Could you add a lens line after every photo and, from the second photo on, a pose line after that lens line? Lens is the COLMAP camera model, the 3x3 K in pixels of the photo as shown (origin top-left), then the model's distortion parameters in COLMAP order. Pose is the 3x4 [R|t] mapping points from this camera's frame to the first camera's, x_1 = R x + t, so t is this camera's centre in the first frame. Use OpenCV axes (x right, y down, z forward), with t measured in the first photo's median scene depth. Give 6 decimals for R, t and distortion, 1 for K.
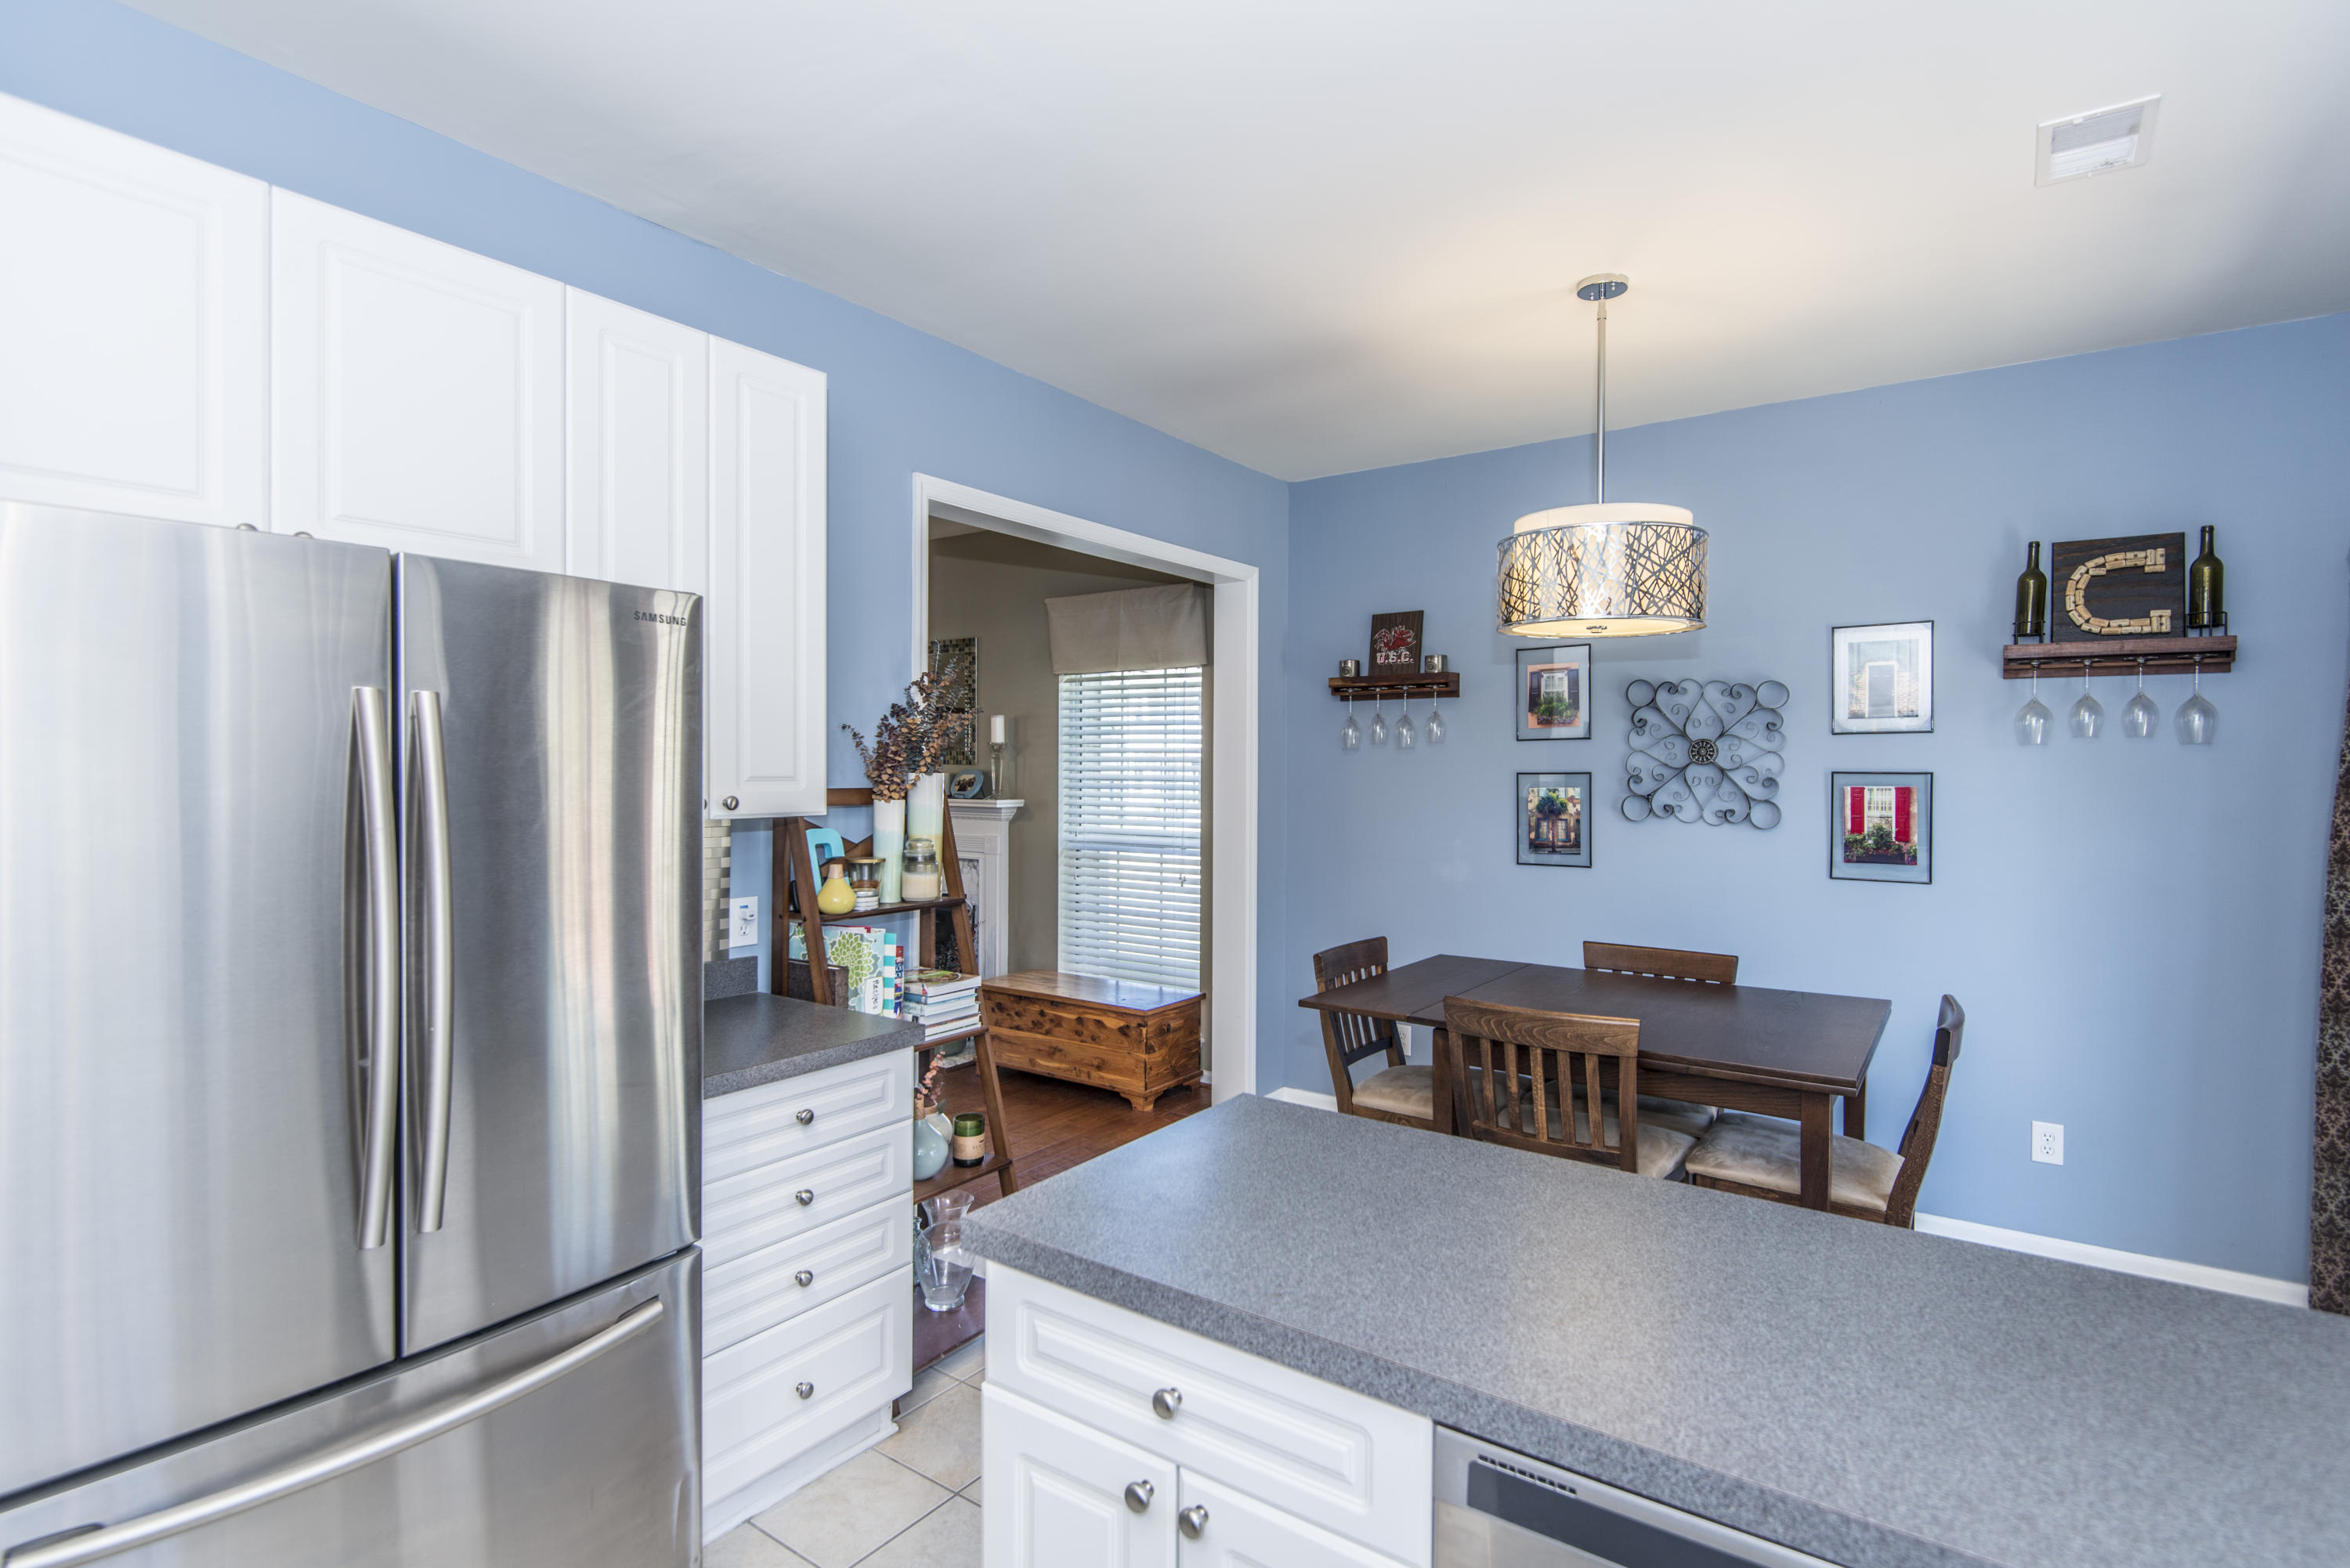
lens RADIAL K [[1137.1, 0, 1175.6], [0, 1137.1, 776.7], [0, 0, 1]] dist [0.025407, -0.017172]
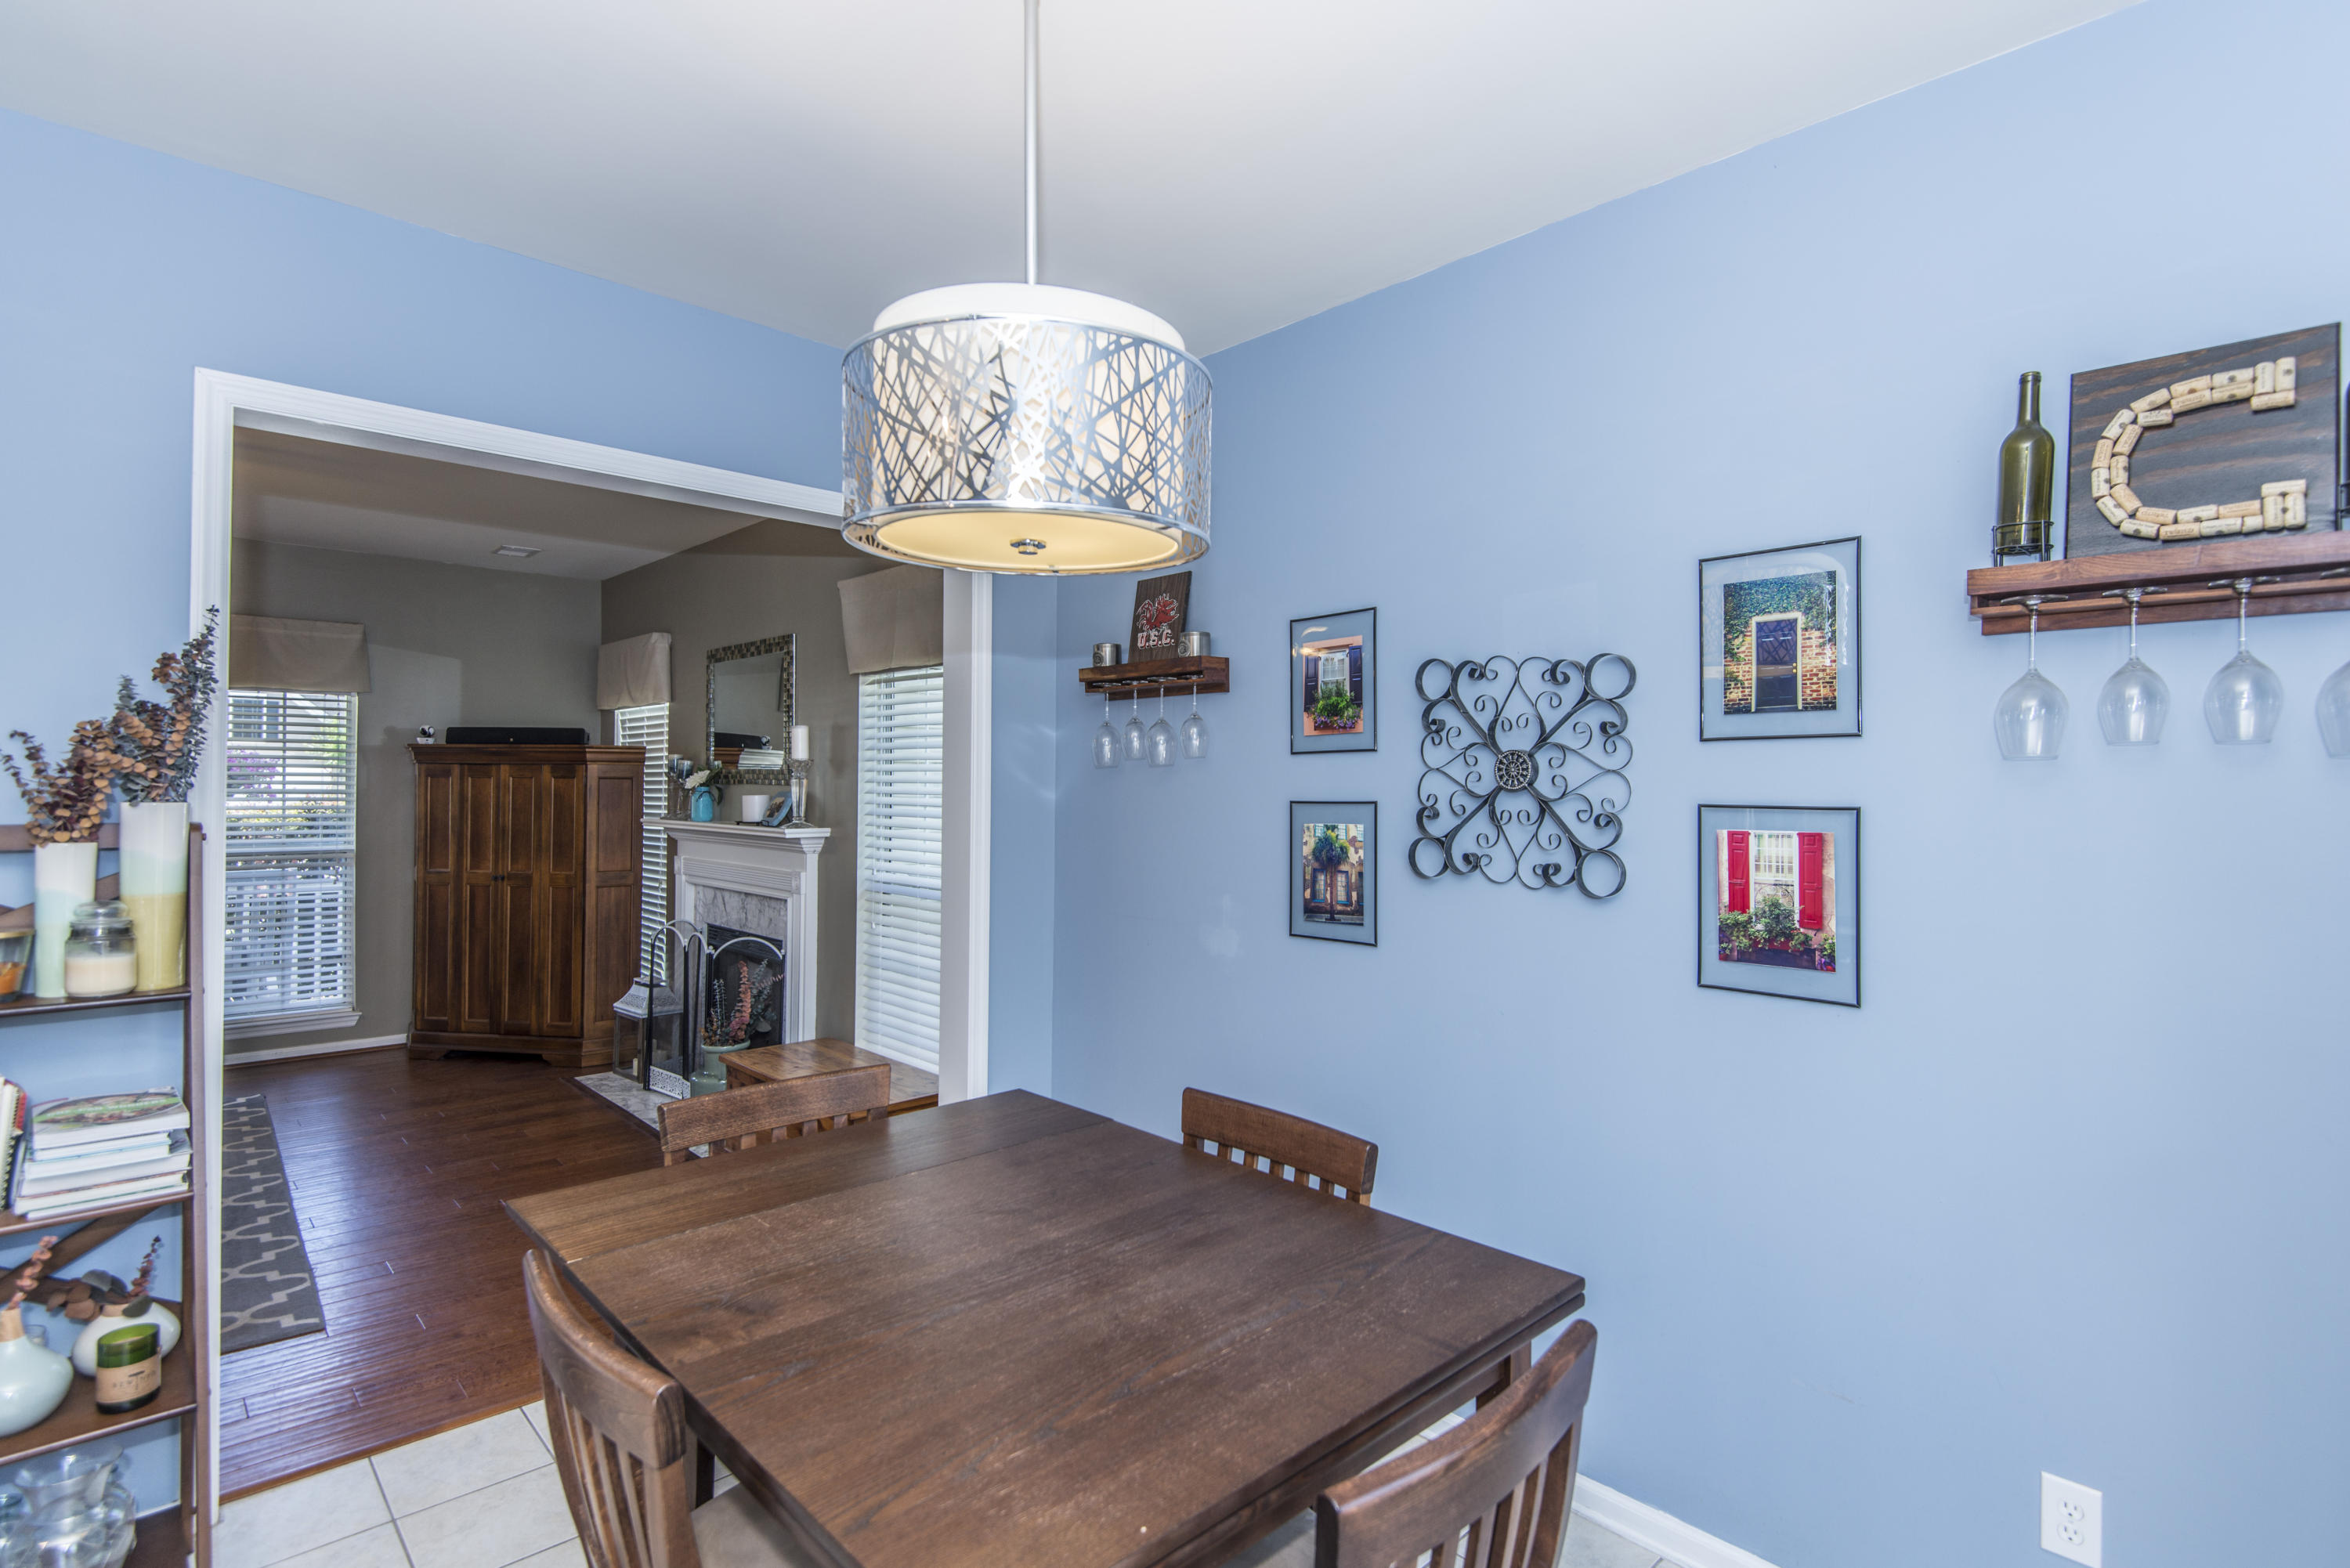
lens RADIAL K [[1137.1, 0, 1177.0], [0, 1137.1, 780.1], [0, 0, 1]] dist [0.025407, -0.017172]
pose [[0.981782, 0.000840, -0.190007, 0.400256], [-0.003185, 0.999922, -0.012037, -0.008544], [0.189982, 0.012423, 0.981709, 0.354236]]
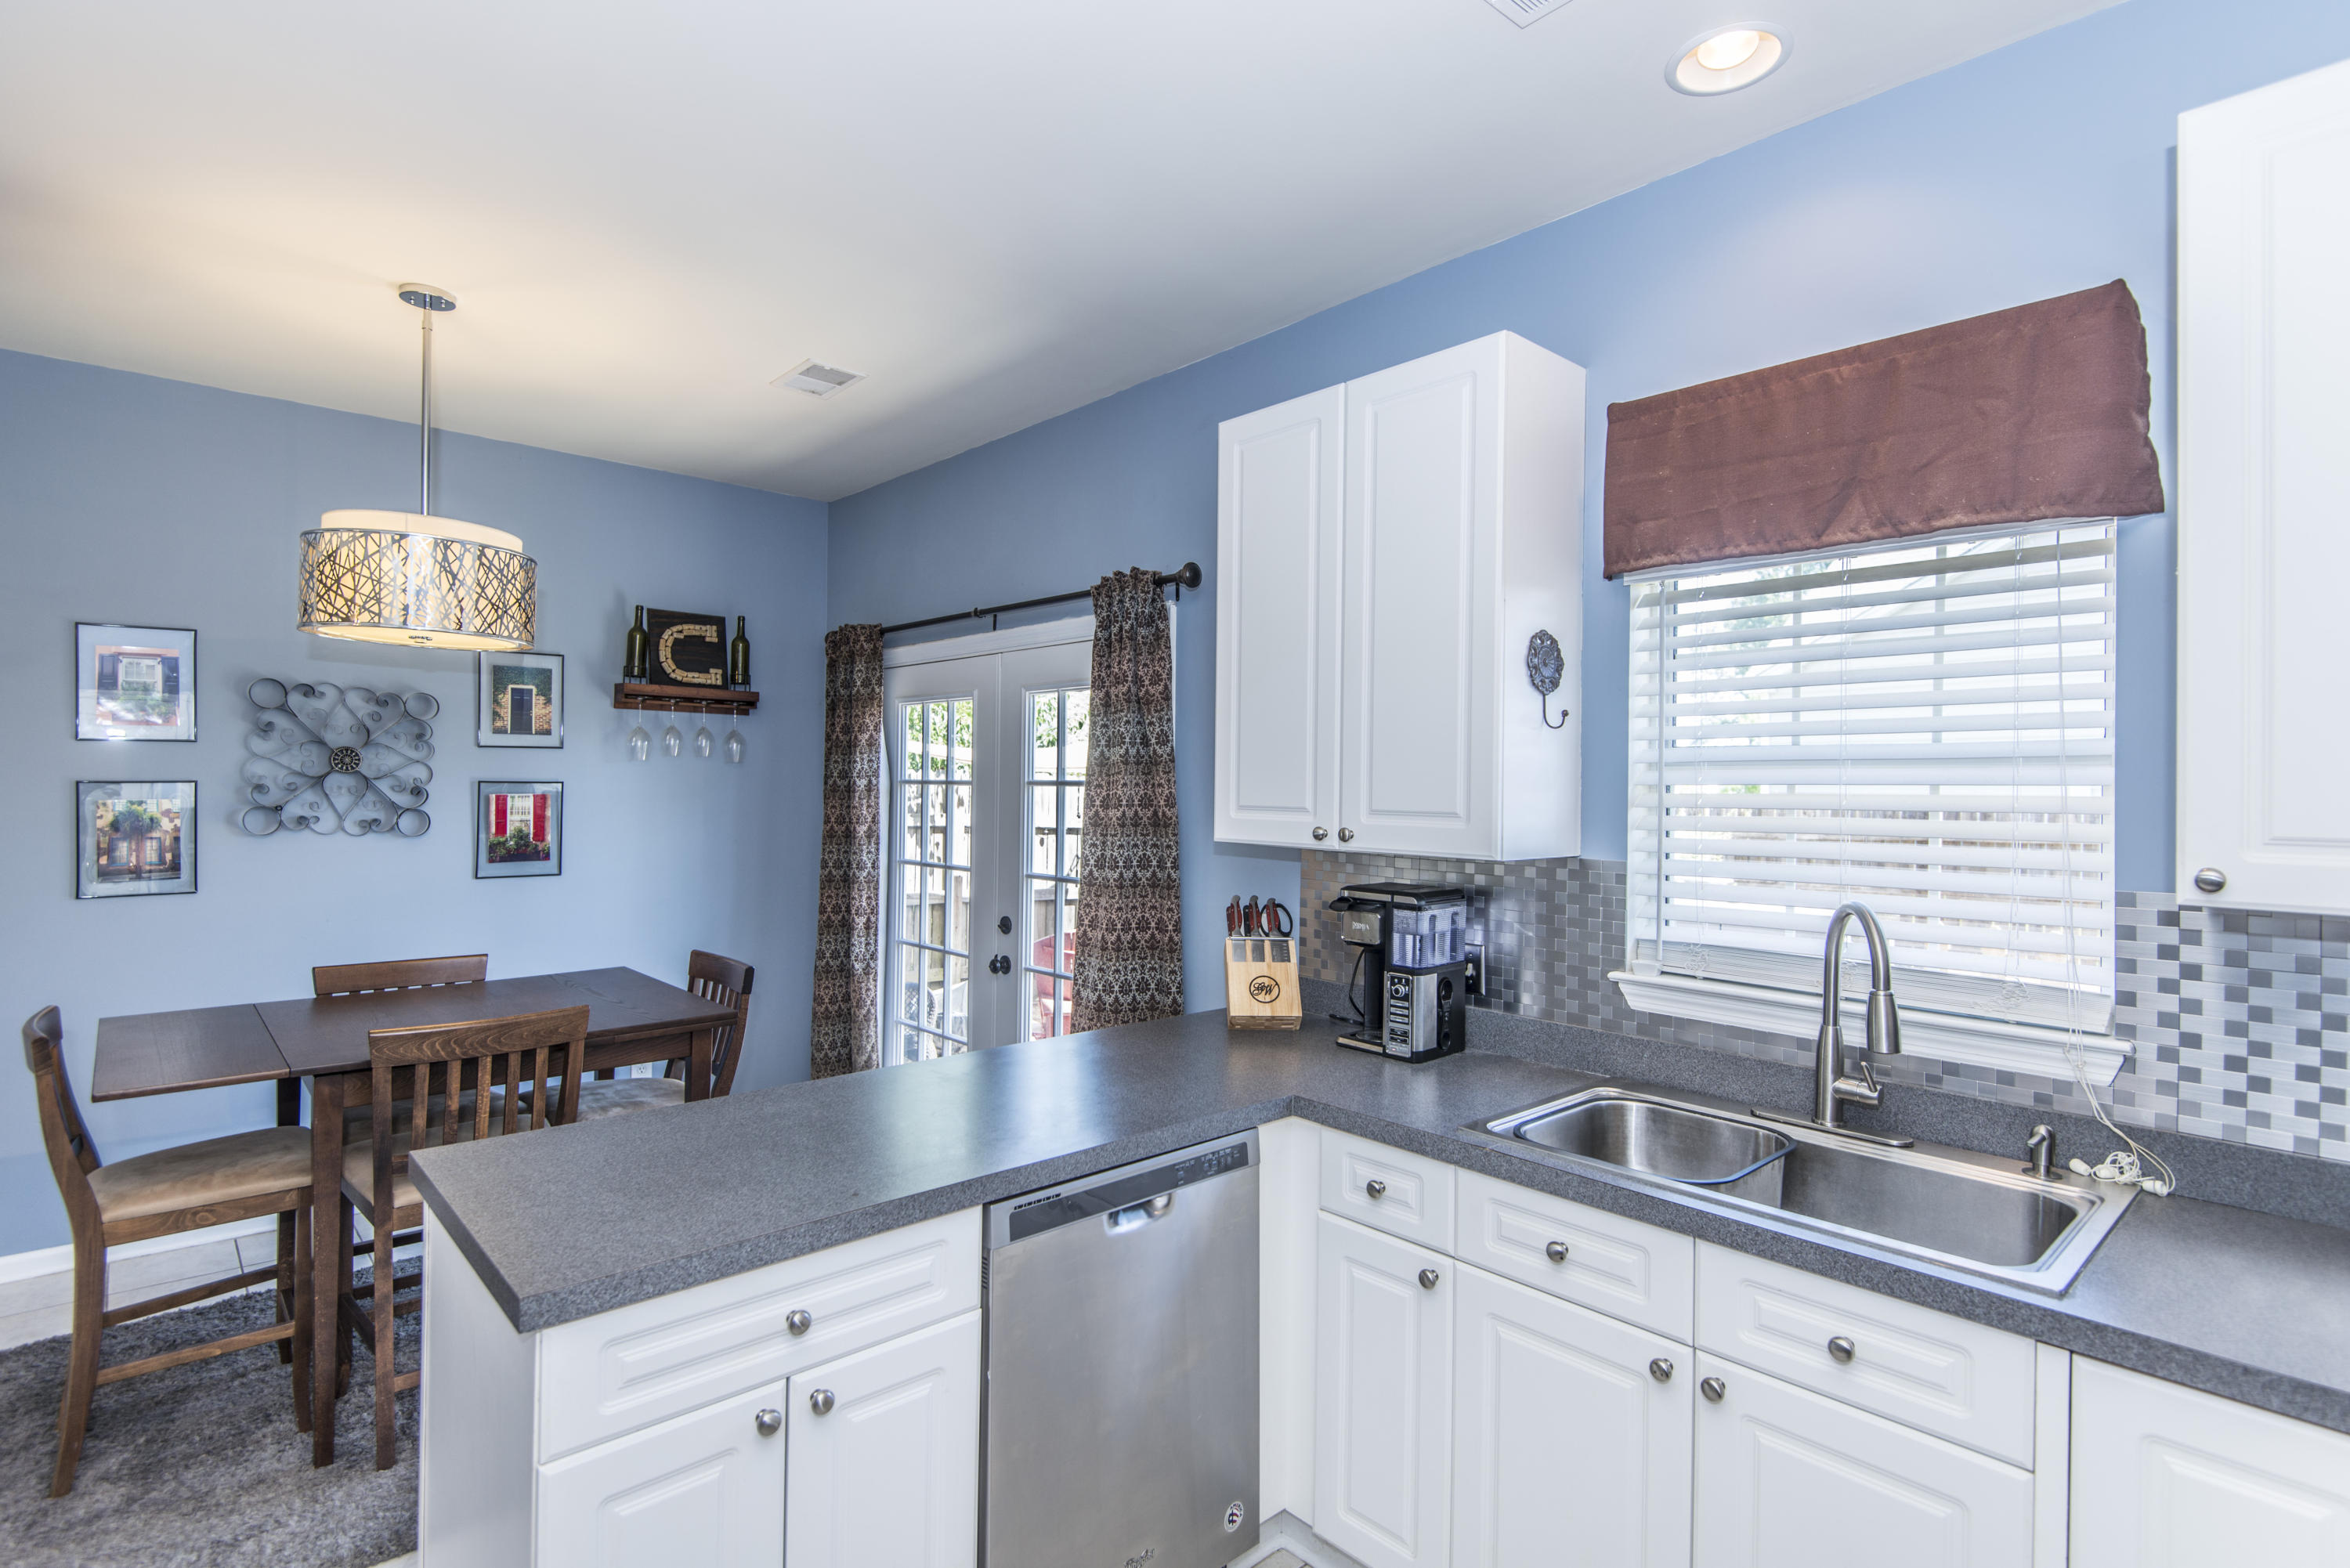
lens RADIAL K [[1137.1, 0, 1174.7], [0, 1137.1, 779.4], [0, 0, 1]] dist [0.025407, -0.017172]
pose [[0.207305, 0.000958, 0.978276, -0.343152], [-0.002189, 0.999997, -0.000516, -0.006508], [-0.978274, -0.002034, 0.207306, 0.114650]]
